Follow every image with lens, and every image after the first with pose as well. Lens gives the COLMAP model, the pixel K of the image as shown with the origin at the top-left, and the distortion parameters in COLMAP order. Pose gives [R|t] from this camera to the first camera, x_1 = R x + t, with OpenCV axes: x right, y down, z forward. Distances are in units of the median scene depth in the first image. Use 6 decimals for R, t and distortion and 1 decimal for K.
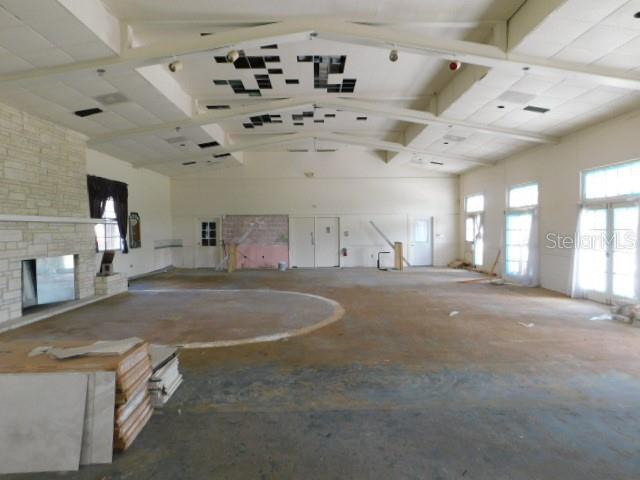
lens RADIAL K [[421.3, 0, 318.6], [0, 421.3, 238.8], [0, 0, 1]] dist [-0.061521, 0.041362]
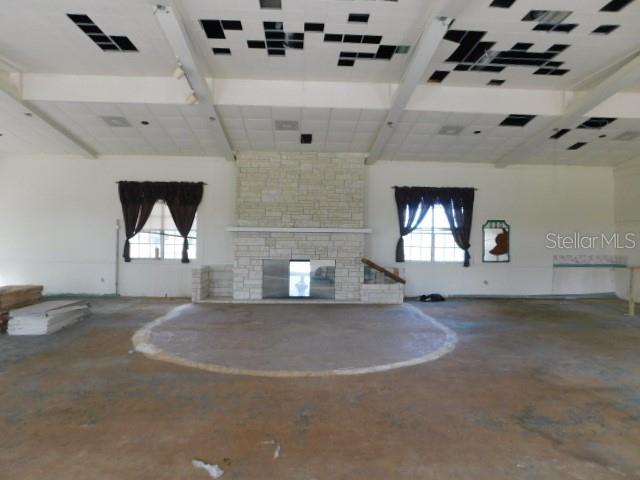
lens RADIAL K [[421.3, 0, 319.1], [0, 421.3, 239.8], [0, 0, 1]] dist [-0.061521, 0.041362]
pose [[0.049588, 0.010058, -0.998719, 0.641872], [-0.035694, 0.999328, 0.008291, -0.029525], [0.998132, 0.035237, 0.049914, 0.985035]]
